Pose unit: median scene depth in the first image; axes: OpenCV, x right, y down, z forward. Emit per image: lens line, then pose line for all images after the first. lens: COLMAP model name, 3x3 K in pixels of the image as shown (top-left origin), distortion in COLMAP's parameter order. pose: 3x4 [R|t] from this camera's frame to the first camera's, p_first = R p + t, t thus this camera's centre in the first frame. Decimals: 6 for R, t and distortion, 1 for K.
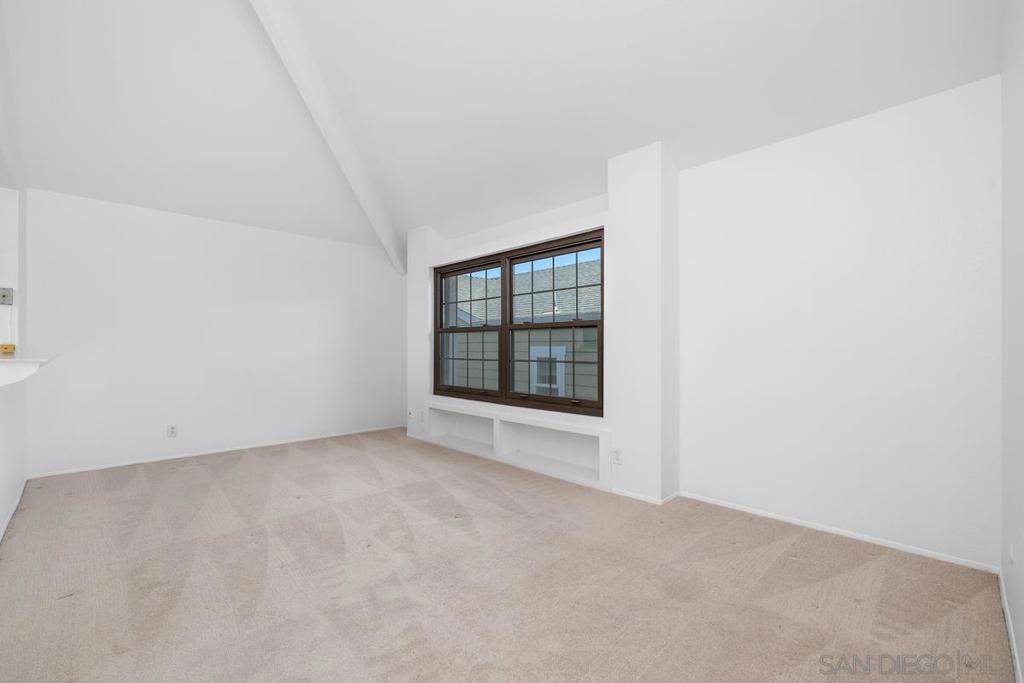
lens RADIAL K [[446.5, 0, 528.5], [0, 446.5, 348.4], [0, 0, 1]] dist [0.006526, -0.001781]
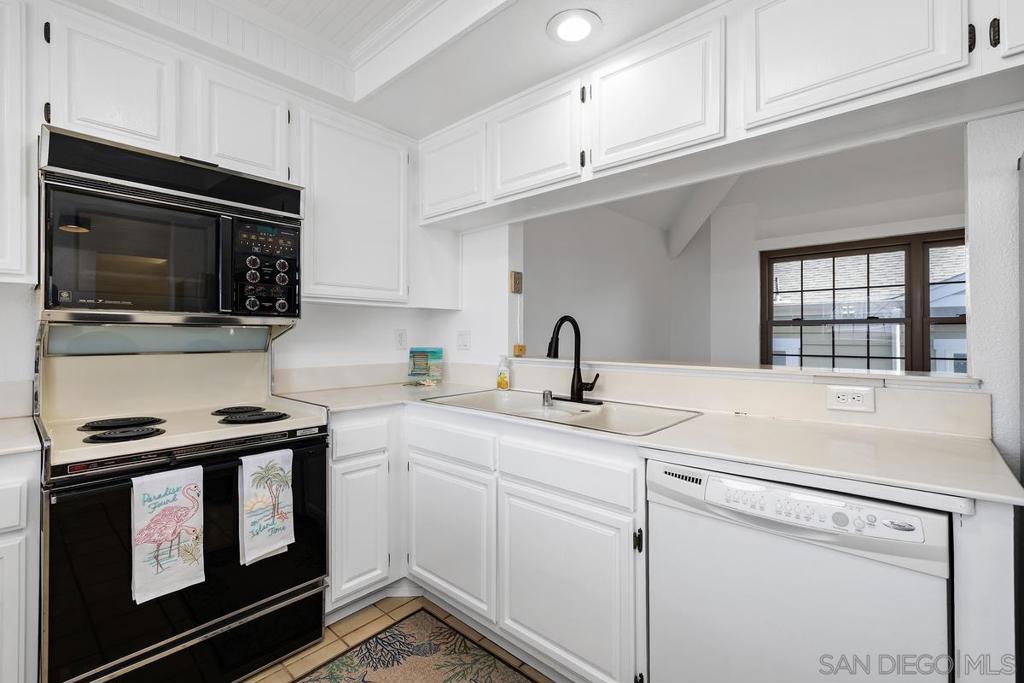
lens RADIAL K [[446.5, 0, 515.2], [0, 446.5, 333.6], [0, 0, 1]] dist [0.006526, -0.001781]
pose [[0.997034, -0.001234, 0.076949, -0.888503], [0.001957, 0.999955, -0.009323, -0.014782], [-0.076934, 0.009446, 0.996991, 0.188639]]
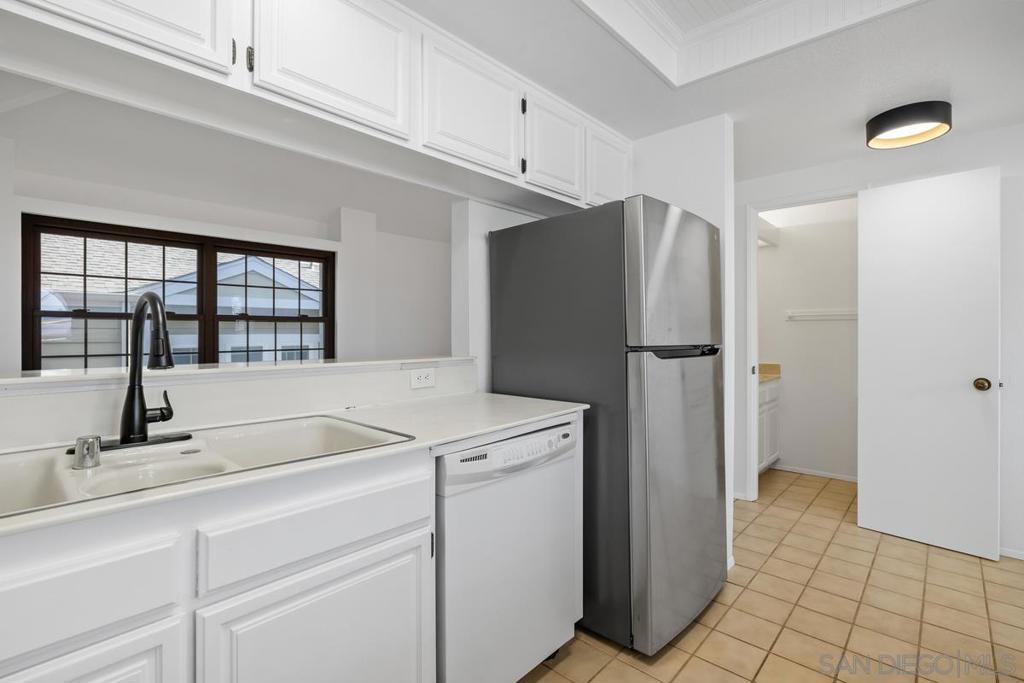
lens RADIAL K [[472.4, 0, 511.7], [0, 472.4, 335.9], [0, 0, 1]] dist [-0.010807, 0.001431]
pose [[-0.053258, -0.009715, 0.998534, -1.056194], [0.004535, 0.999940, 0.009971, -0.014315], [-0.998570, 0.005060, -0.053211, 0.412814]]
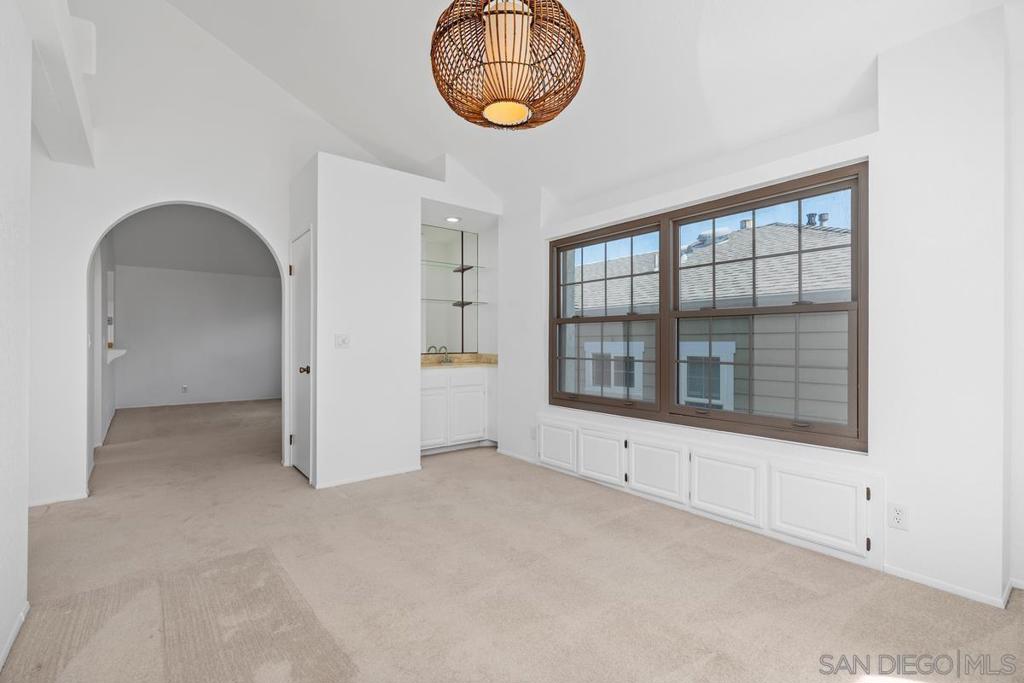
lens RADIAL K [[468.7, 0, 513.6], [0, 468.7, 336.2], [0, 0, 1]] dist [-0.002130, 0.000221]
pose [[0.993503, -0.002497, -0.113780, -0.208325], [0.000541, 0.999852, -0.017221, -0.000517], [0.113807, 0.017048, 0.993357, 0.222881]]
